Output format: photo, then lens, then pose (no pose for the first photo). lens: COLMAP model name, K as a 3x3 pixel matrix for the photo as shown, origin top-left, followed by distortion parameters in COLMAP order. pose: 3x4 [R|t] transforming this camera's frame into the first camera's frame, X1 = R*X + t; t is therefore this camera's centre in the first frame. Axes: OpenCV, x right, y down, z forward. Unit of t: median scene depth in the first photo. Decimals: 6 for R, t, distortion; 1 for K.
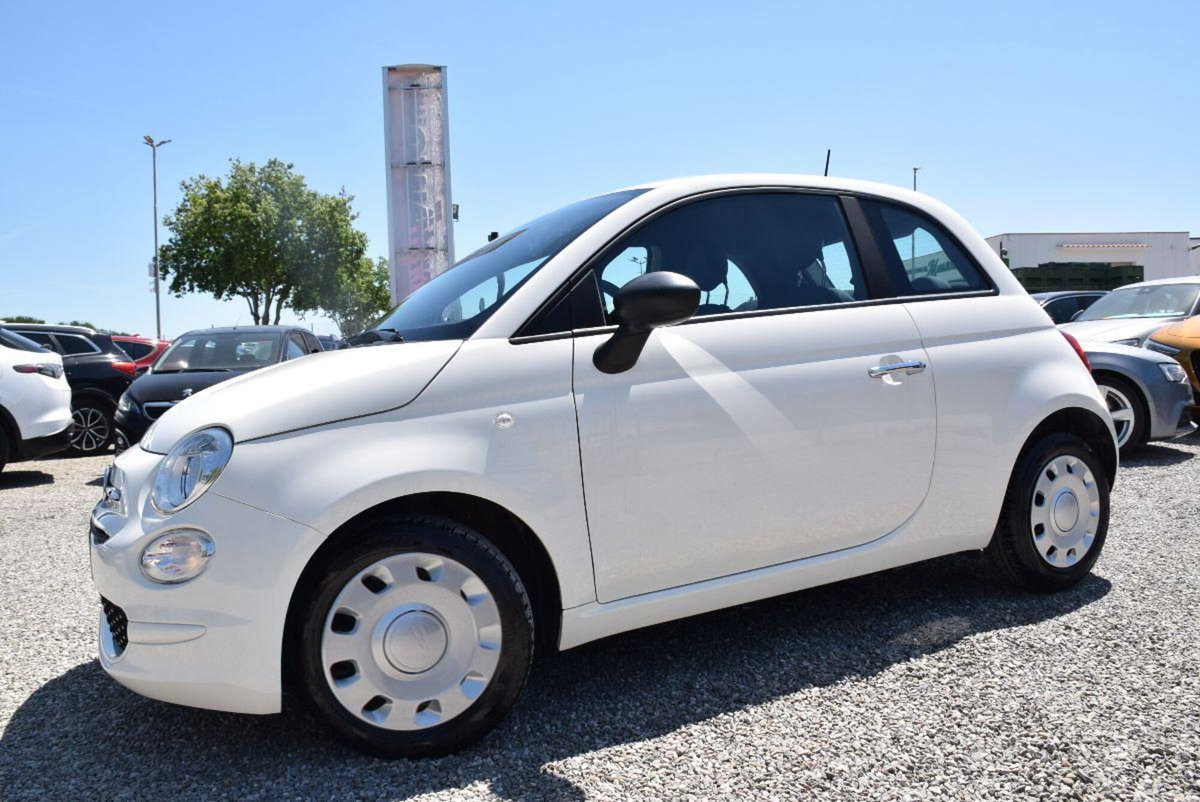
lens RADIAL K [[931.4, 0, 591.2], [0, 931.4, 400.3], [0, 0, 1]] dist [-0.151589, 0.098160]
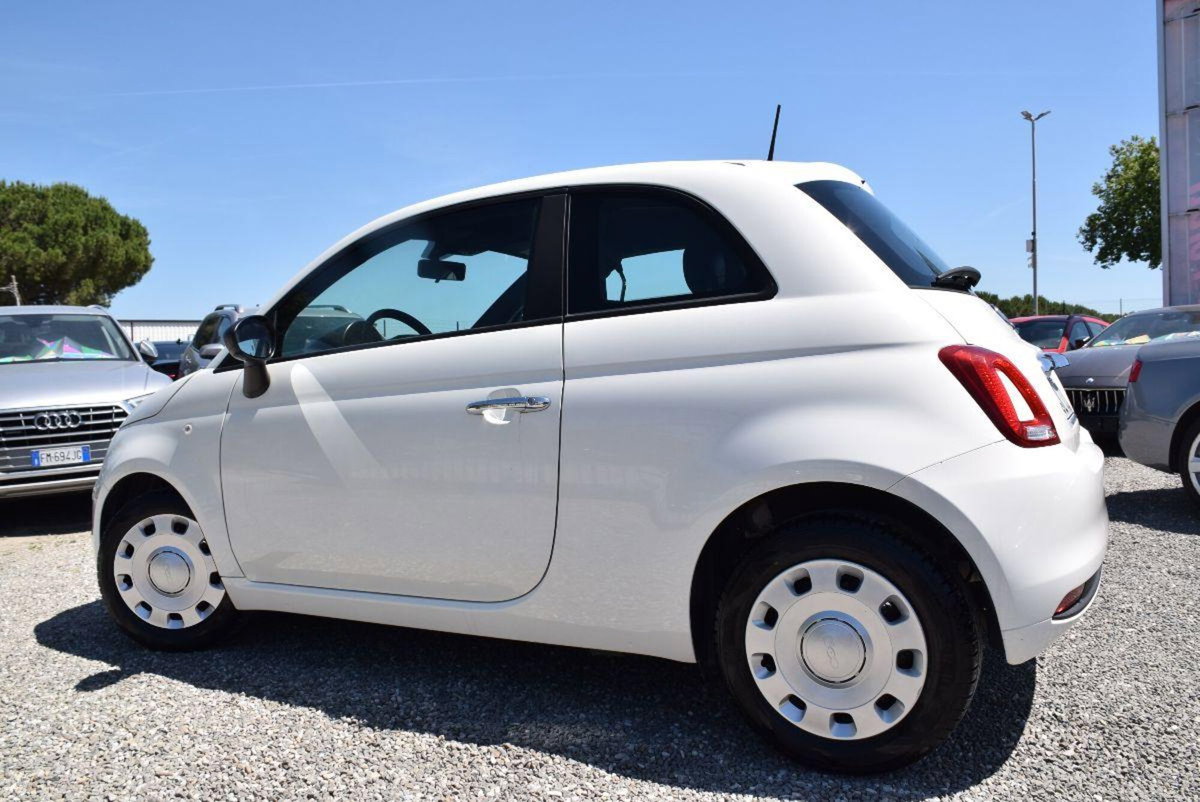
lens RADIAL K [[931.4, 0, 599.3], [0, 931.4, 403.9], [0, 0, 1]] dist [-0.151589, 0.098160]
pose [[0.567362, 0.057544, -0.821456, 0.928785], [-0.028249, 0.998328, 0.050423, -0.069226], [0.822984, -0.005403, 0.568039, 0.507112]]
